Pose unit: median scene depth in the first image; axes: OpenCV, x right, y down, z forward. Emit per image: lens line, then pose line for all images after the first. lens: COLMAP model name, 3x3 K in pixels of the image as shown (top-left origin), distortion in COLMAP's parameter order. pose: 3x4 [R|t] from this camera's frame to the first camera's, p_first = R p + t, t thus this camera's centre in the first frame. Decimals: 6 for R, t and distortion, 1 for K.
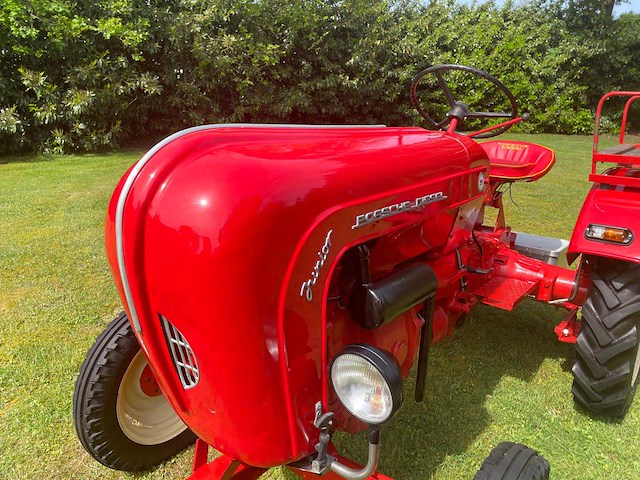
lens RADIAL K [[483.3, 0, 325.3], [0, 483.3, 235.8], [0, 0, 1]] dist [0.070830, -0.096934]
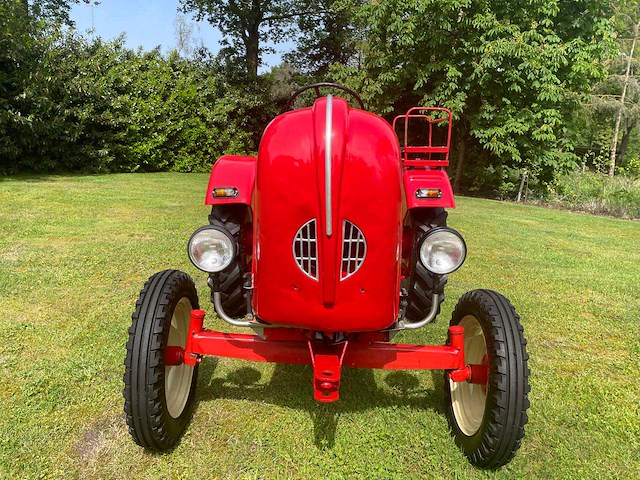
lens RADIAL K [[483.3, 0, 326.6], [0, 483.3, 244.4], [0, 0, 1]] dist [0.070830, -0.096934]
pose [[0.785678, -0.117728, 0.607330, -0.068185], [0.163220, 0.986388, -0.019944, 0.013618], [-0.596715, 0.114798, 0.794199, -0.007132]]
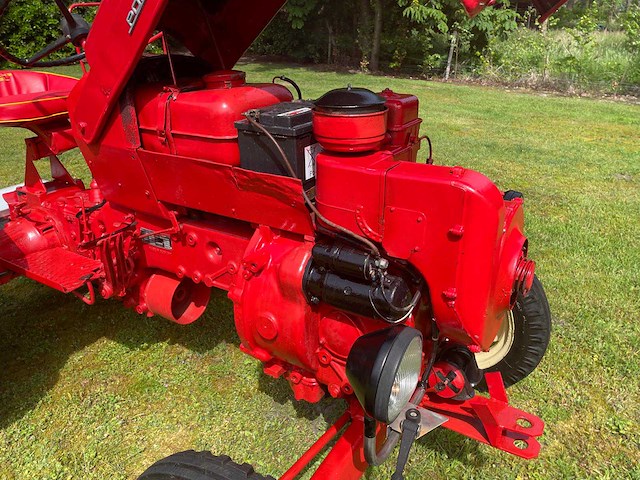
lens RADIAL K [[483.3, 0, 330.5], [0, 483.3, 237.2], [0, 0, 1]] dist [0.070830, -0.096934]
pose [[0.677791, -0.346471, 0.648504, 0.078368], [0.251315, 0.938060, 0.238506, -0.017865], [-0.690971, 0.001322, 0.722882, 0.072895]]
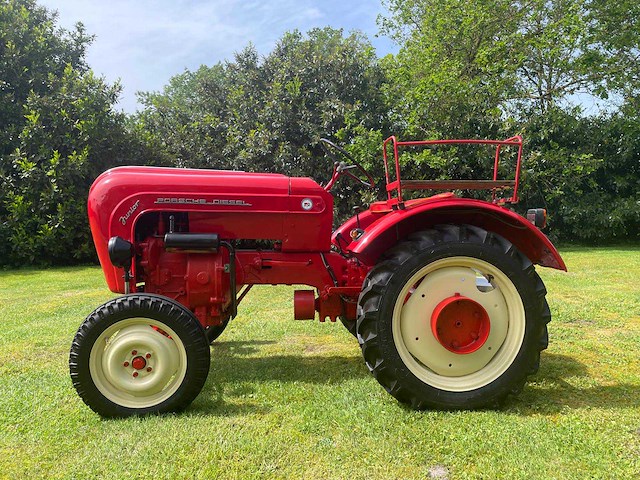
lens RADIAL K [[483.3, 0, 324.8], [0, 483.3, 240.6], [0, 0, 1]] dist [0.070830, -0.096934]
pose [[0.693038, 0.006815, -0.720869, 0.154124], [-0.182624, 0.968997, -0.166413, 0.026686], [0.697386, 0.246978, 0.672796, -0.000653]]
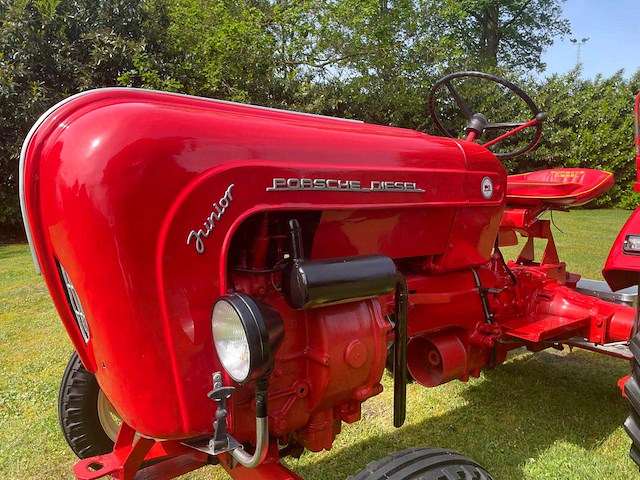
lens RADIAL K [[483.3, 0, 317.2], [0, 483.3, 243.9], [0, 0, 1]] dist [0.070830, -0.096934]
pose [[0.966529, 0.006201, -0.256483, 0.025253], [-0.047203, 0.986940, -0.154015, 0.014718], [0.252178, 0.160966, 0.954199, 0.008091]]
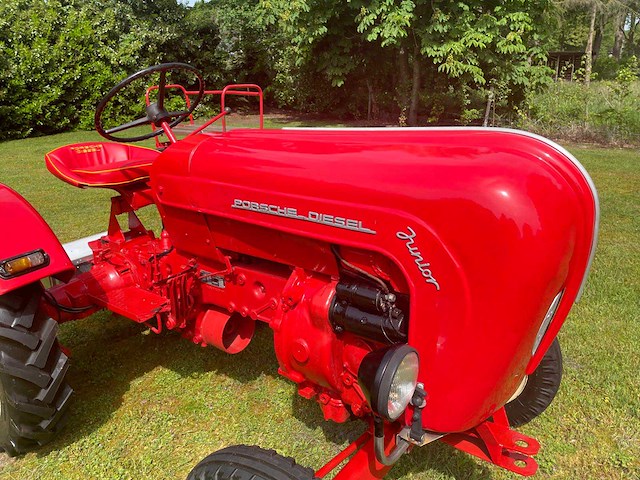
lens RADIAL K [[483.3, 0, 318.8], [0, 483.3, 235.6], [0, 0, 1]] dist [0.070830, -0.096934]
pose [[0.748322, -0.273638, 0.604265, 0.069421], [0.260972, 0.958936, 0.111061, -0.019496], [-0.609842, 0.074587, 0.789005, 0.058890]]
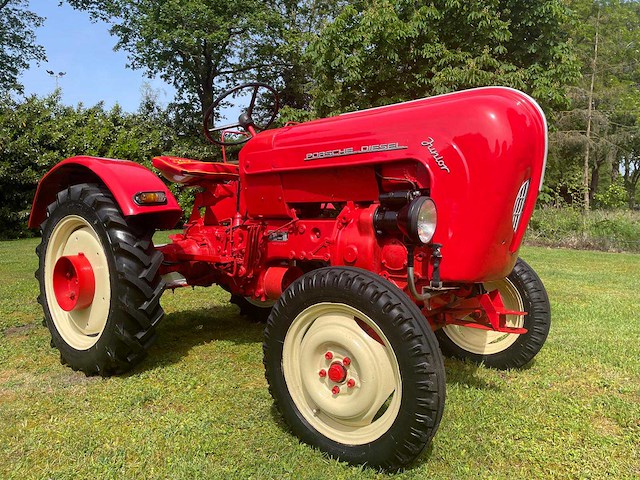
lens RADIAL K [[483.3, 0, 330.7], [0, 483.3, 234.7], [0, 0, 1]] dist [0.070830, -0.096934]
pose [[0.755197, -0.080869, 0.650491, 0.033212], [0.226397, 0.963472, -0.143060, 0.019858], [-0.615161, 0.255308, 0.745919, 0.043707]]
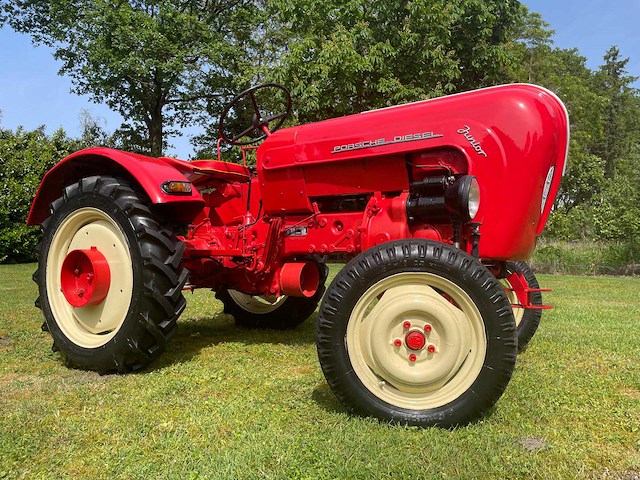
lens RADIAL K [[483.3, 0, 331.9], [0, 483.3, 237.6], [0, 0, 1]] dist [0.070830, -0.096934]
pose [[0.673083, -0.038051, 0.738588, 0.014547], [0.247106, 0.952852, -0.176100, 0.026270], [-0.697064, 0.301039, 0.650751, 0.059277]]
